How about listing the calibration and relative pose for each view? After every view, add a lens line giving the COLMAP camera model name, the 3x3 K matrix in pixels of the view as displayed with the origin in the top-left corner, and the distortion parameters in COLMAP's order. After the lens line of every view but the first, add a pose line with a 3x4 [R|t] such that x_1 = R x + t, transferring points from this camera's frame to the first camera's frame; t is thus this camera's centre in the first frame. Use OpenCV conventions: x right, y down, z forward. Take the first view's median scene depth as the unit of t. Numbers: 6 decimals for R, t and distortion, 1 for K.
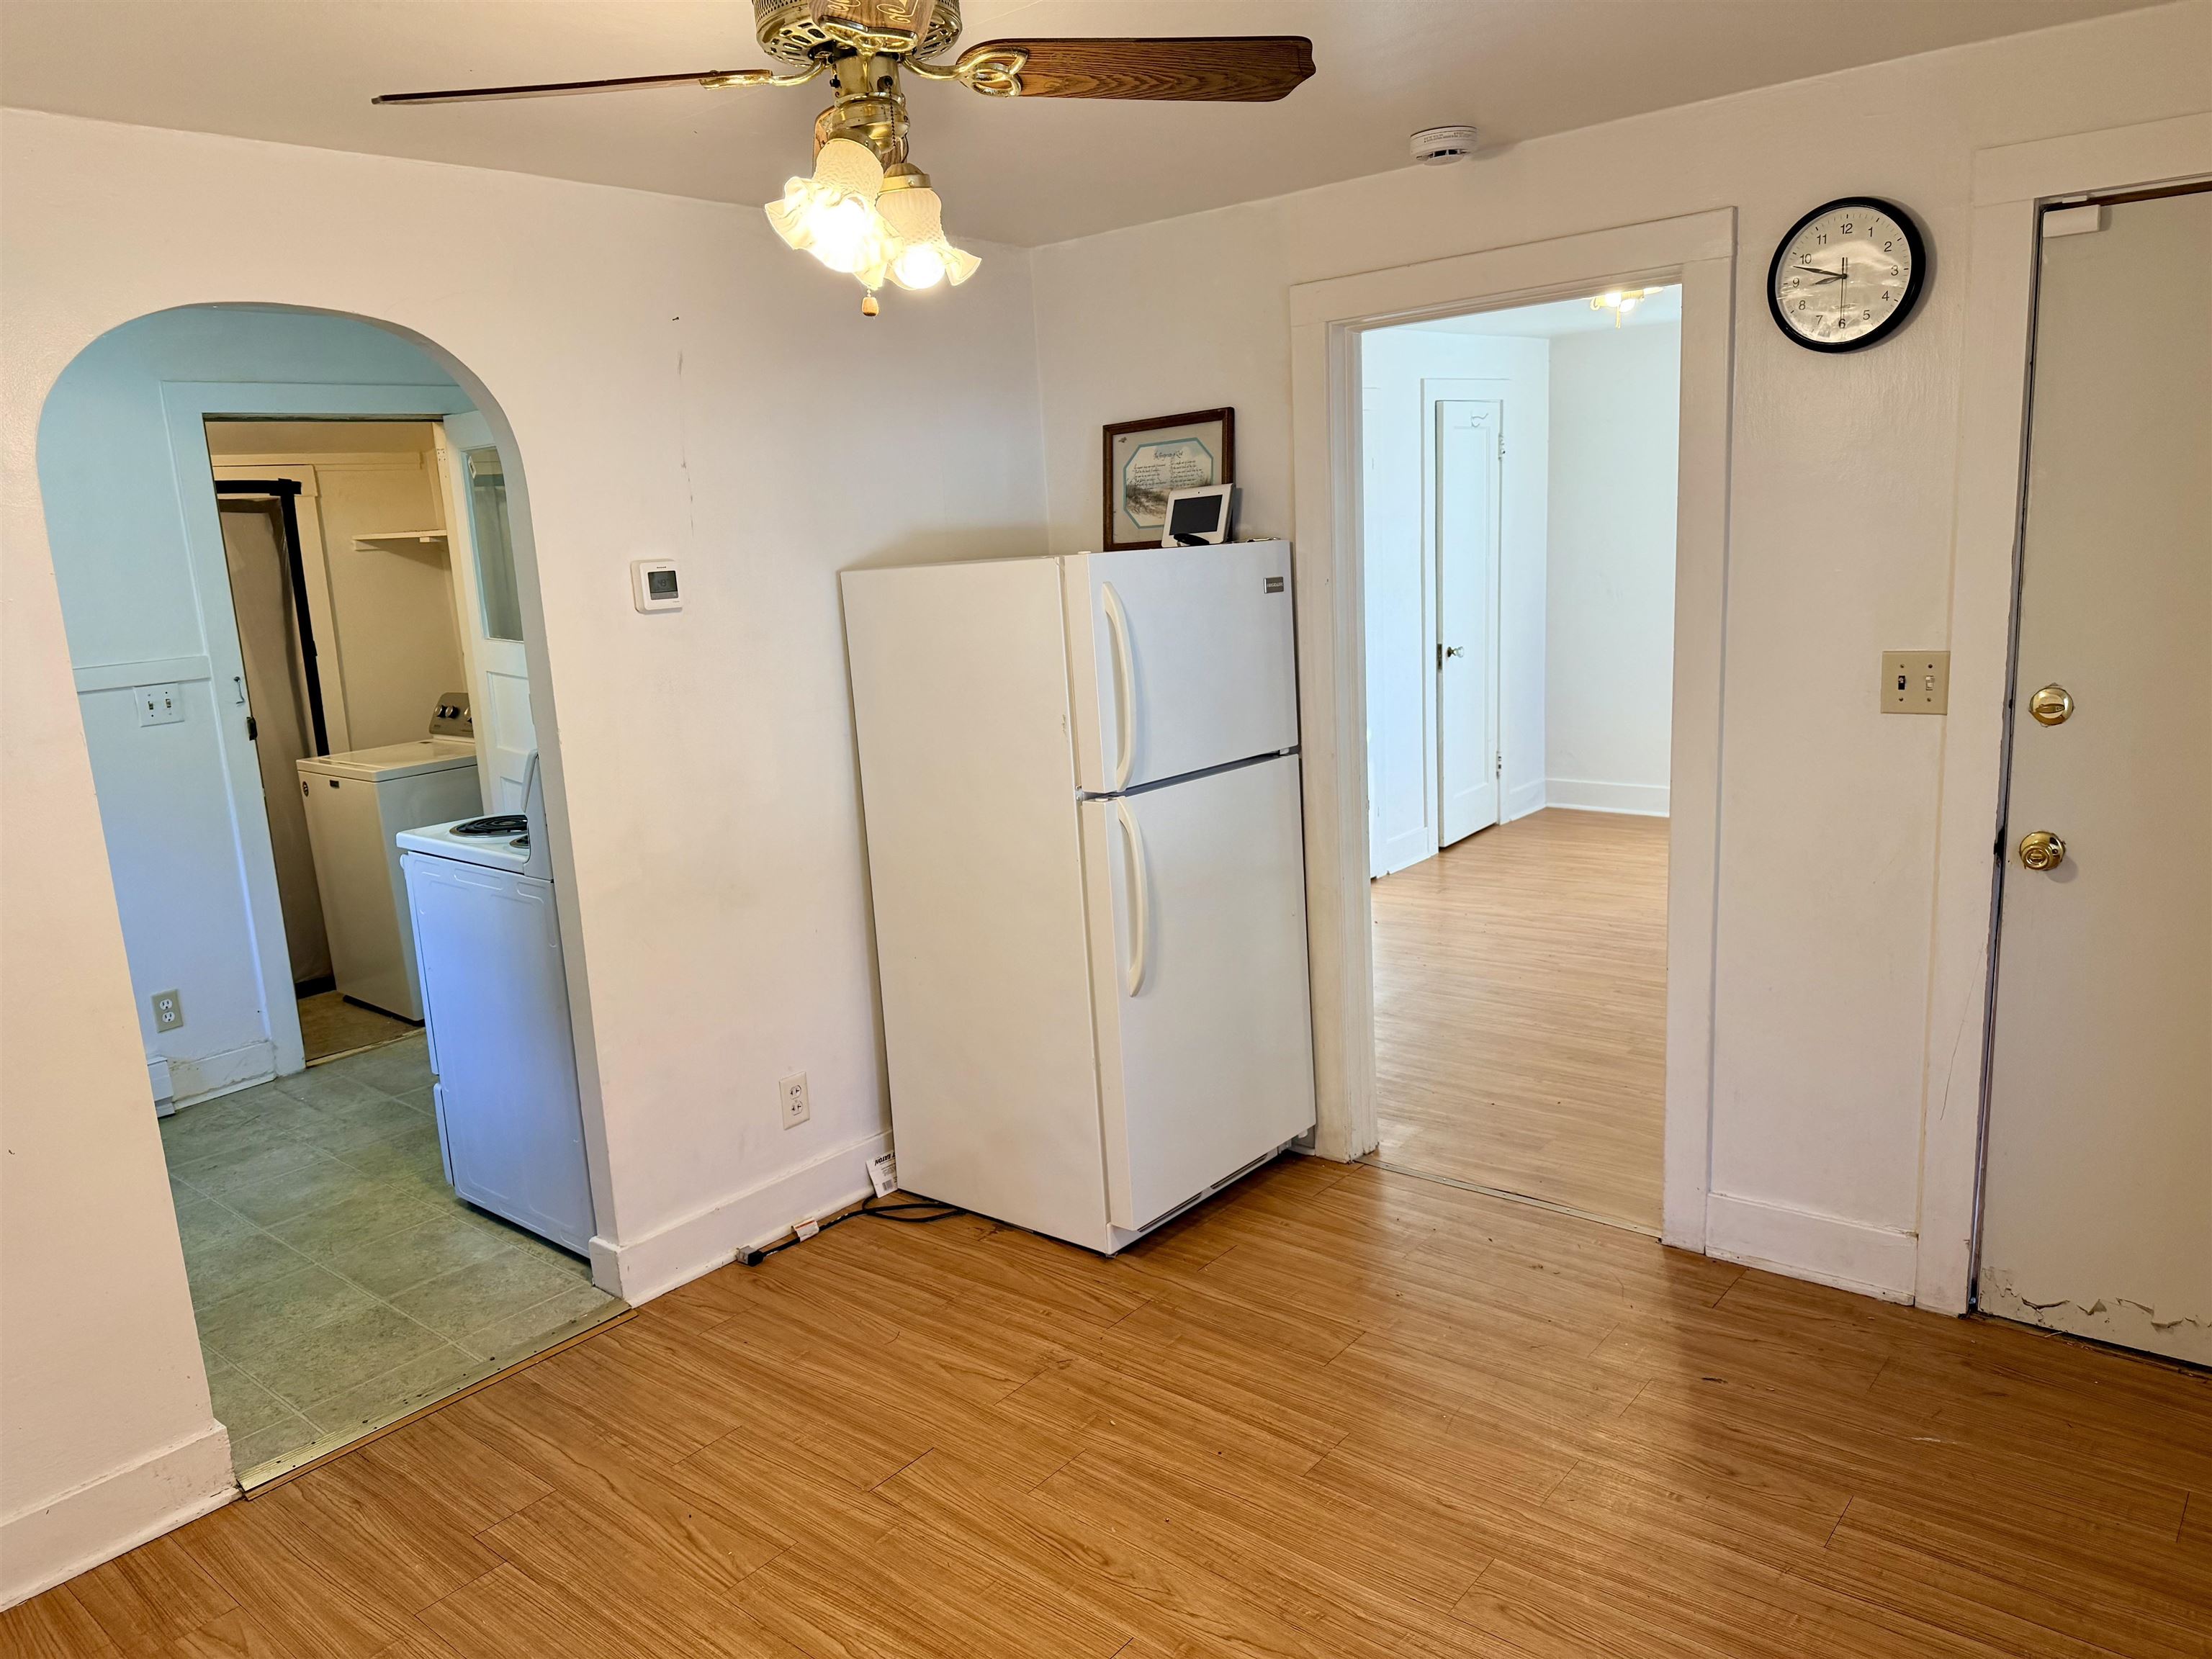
lens RADIAL K [[1544.6, 0, 1106.0], [0, 1544.6, 829.5], [0, 0, 1]] dist [0.033709, -0.042343]
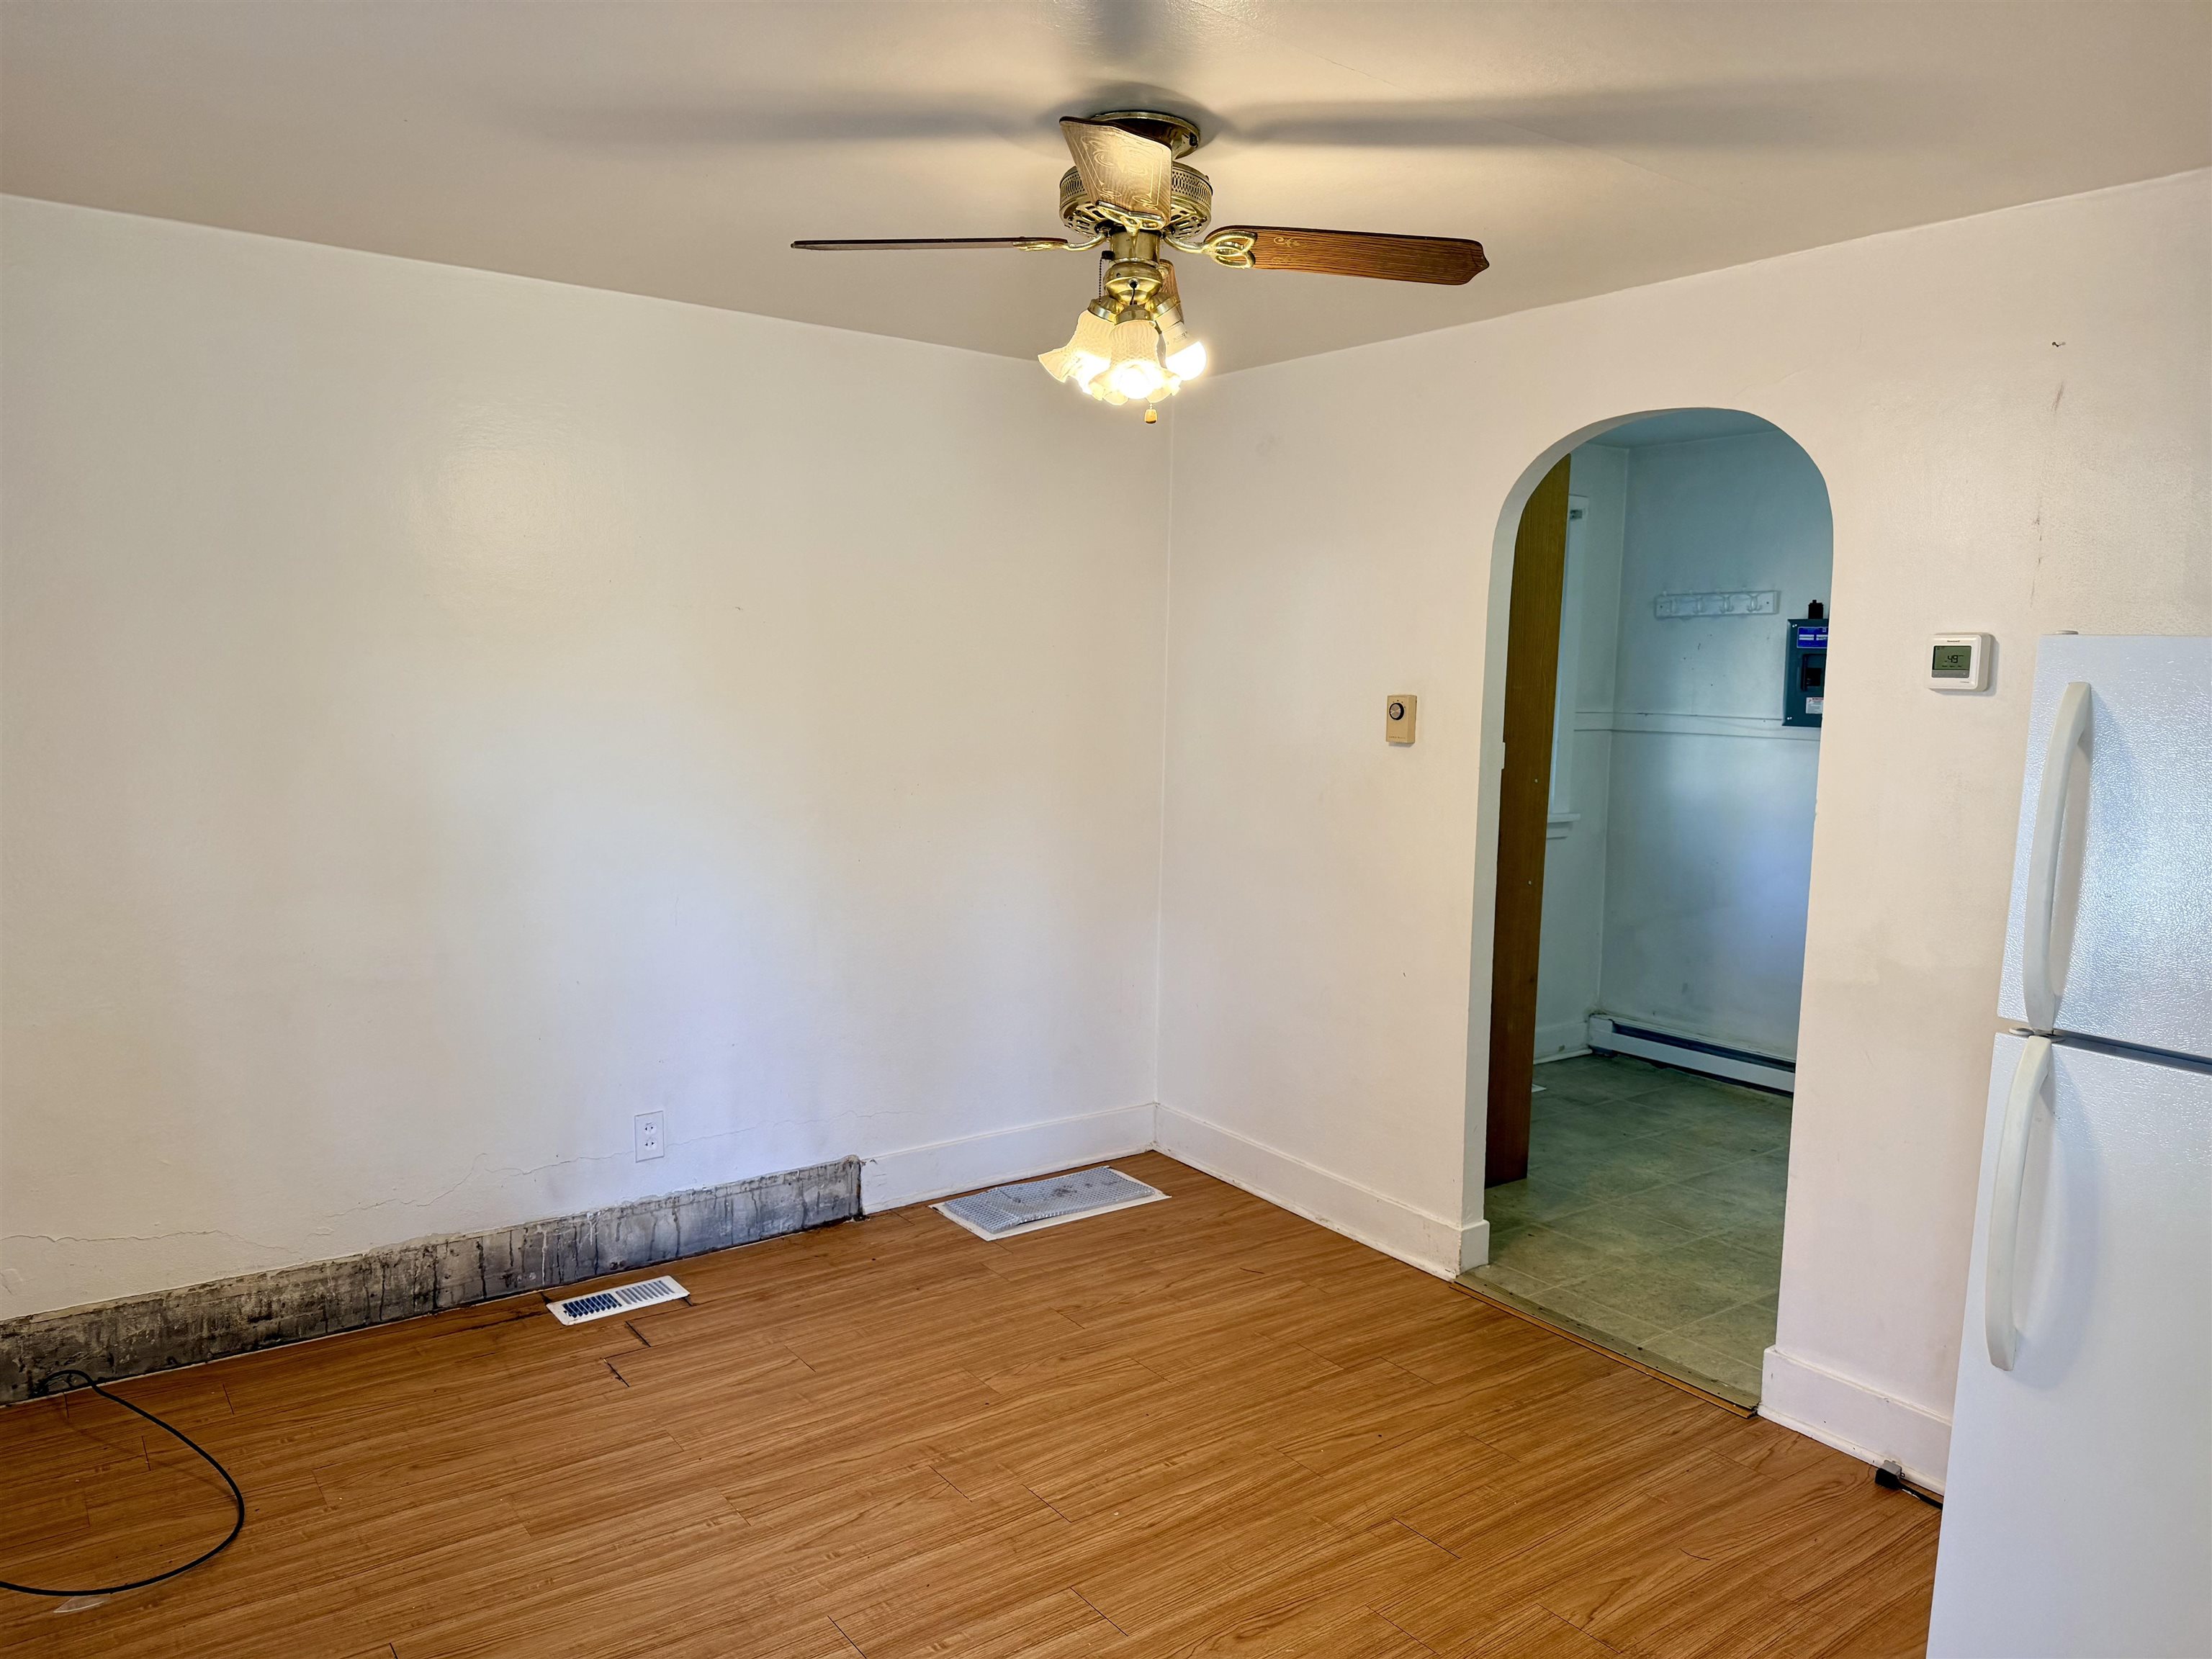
lens RADIAL K [[1564.0, 0, 1105.4], [0, 1564.0, 812.3], [0, 0, 1]] dist [-0.000086, -0.000290]
pose [[-0.238279, 0.143574, -0.960526, 0.817386], [-0.203367, 0.959710, 0.193902, -0.183700], [0.949666, 0.241542, -0.199481, 0.908606]]
